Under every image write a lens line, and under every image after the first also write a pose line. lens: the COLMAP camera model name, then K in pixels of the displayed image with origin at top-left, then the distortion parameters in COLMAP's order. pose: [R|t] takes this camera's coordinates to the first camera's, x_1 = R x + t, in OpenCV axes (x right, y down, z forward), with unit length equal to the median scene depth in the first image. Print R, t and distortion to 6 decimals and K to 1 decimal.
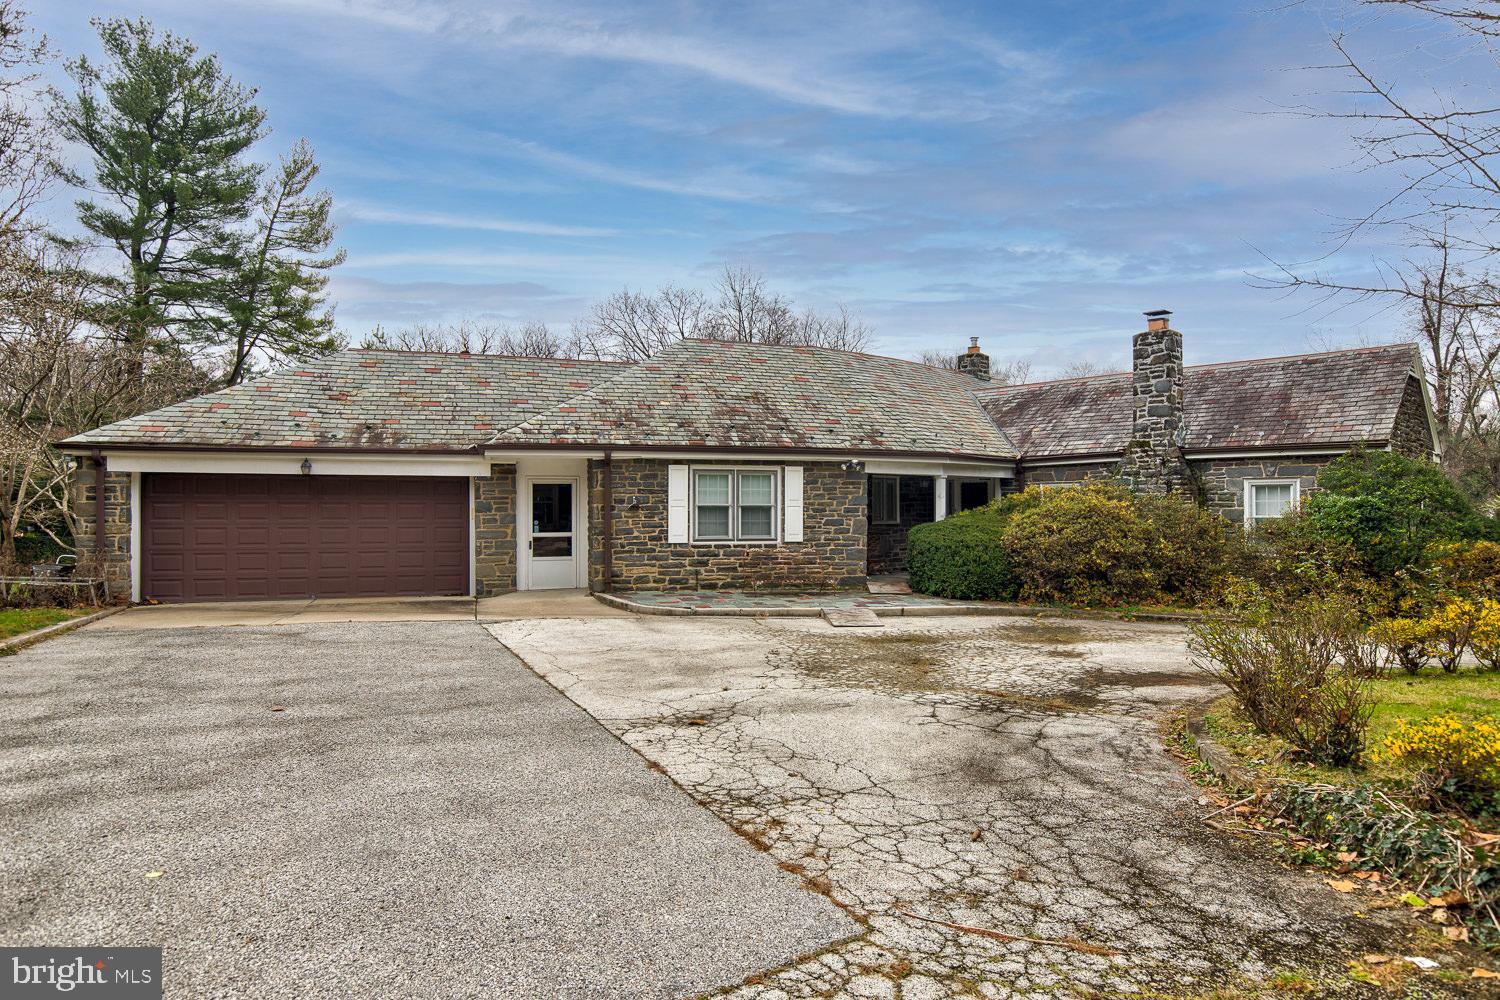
lens RADIAL K [[920.5, 0, 757.3], [0, 920.5, 505.1], [0, 0, 1]] dist [0.002988, 0.001241]
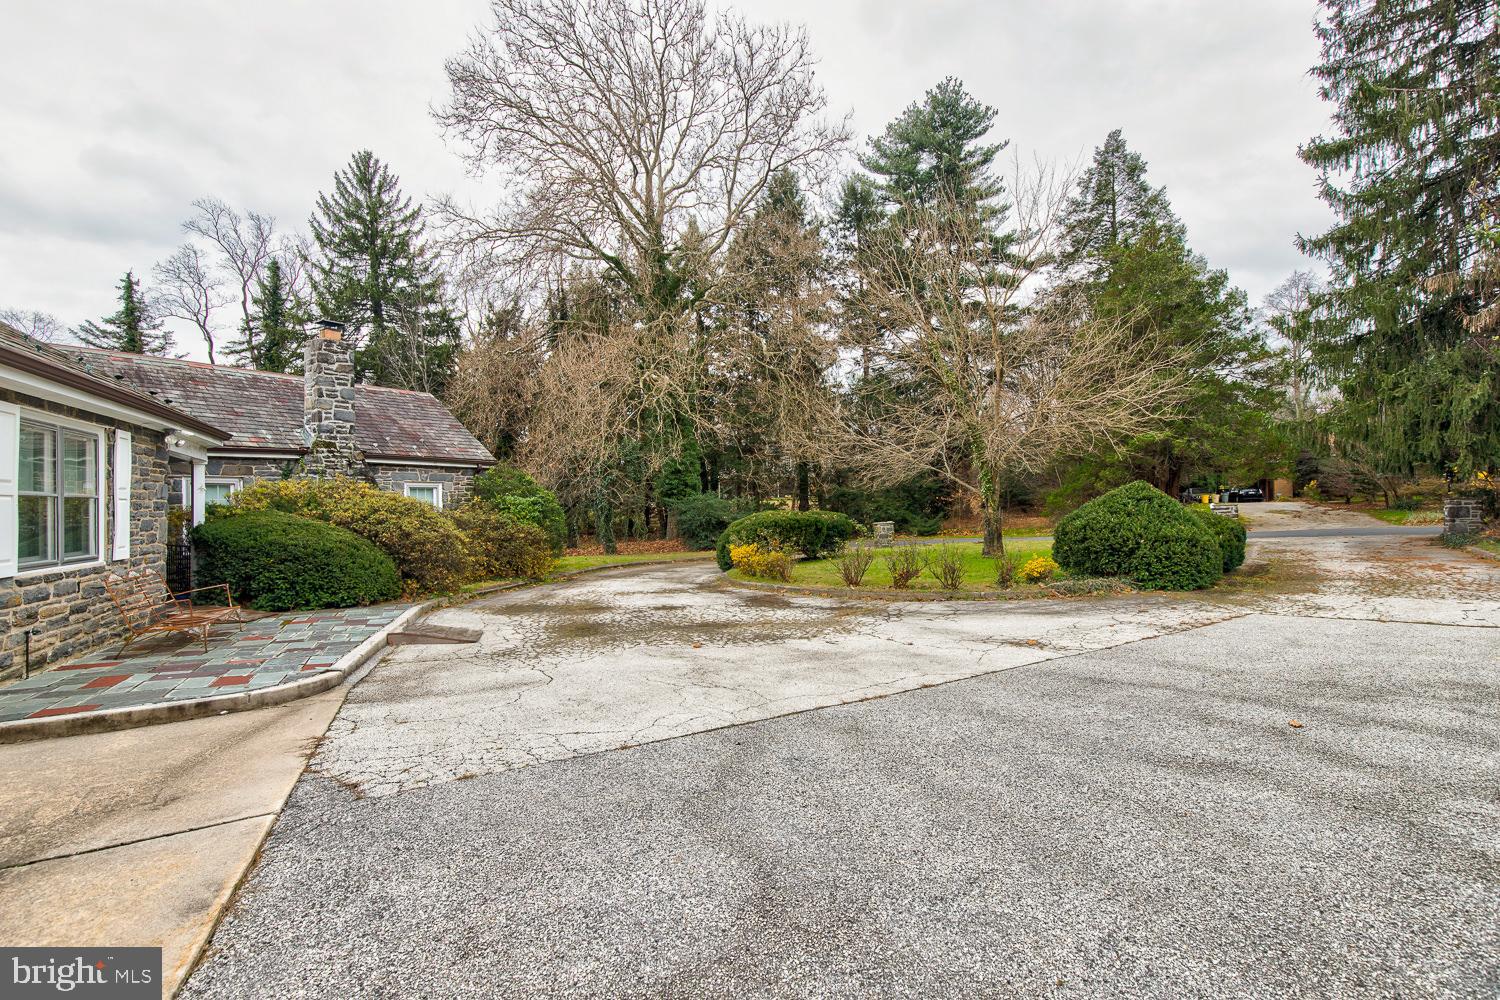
lens RADIAL K [[686.9, 0, 755.8], [0, 686.9, 506.0], [0, 0, 1]] dist [0.012747, -0.002805]
pose [[-0.158284, 0.003519, 0.987387, -0.464876], [0.009511, 0.999953, -0.002039, 0.010605], [-0.987348, 0.009068, -0.158310, 0.684083]]
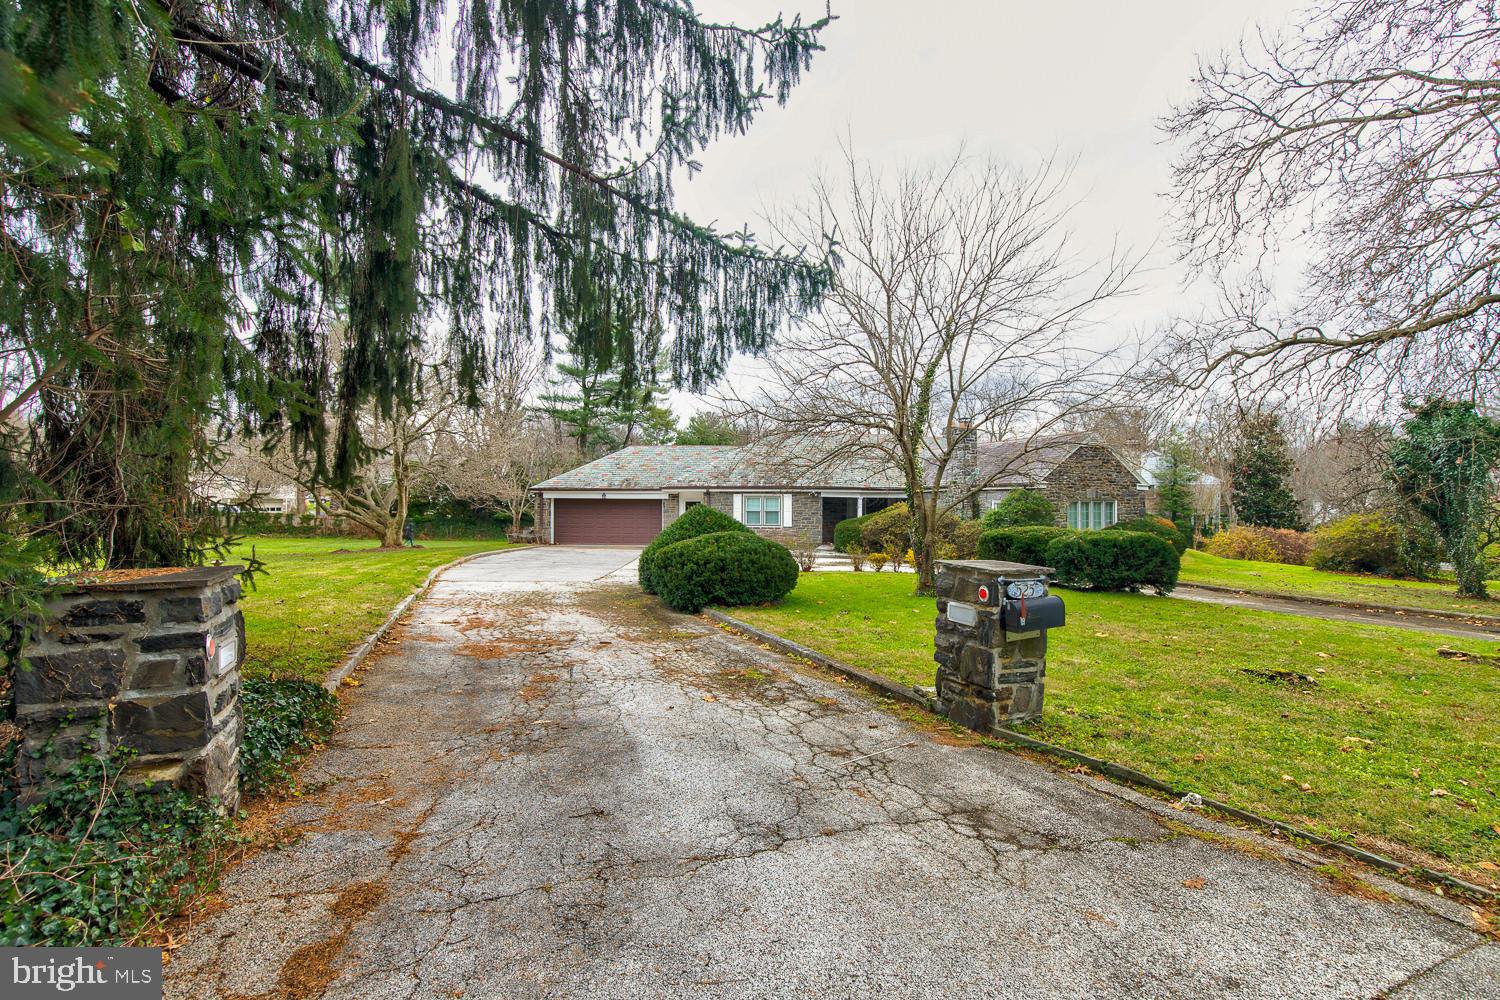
lens RADIAL K [[686.9, 0, 746.5], [0, 686.9, 501.7], [0, 0, 1]] dist [0.012747, -0.002805]
pose [[0.919055, 0.001807, -0.394125, 0.628379], [-0.003031, 0.999992, -0.002483, -0.018032], [0.394118, 0.003477, 0.919053, -0.629986]]
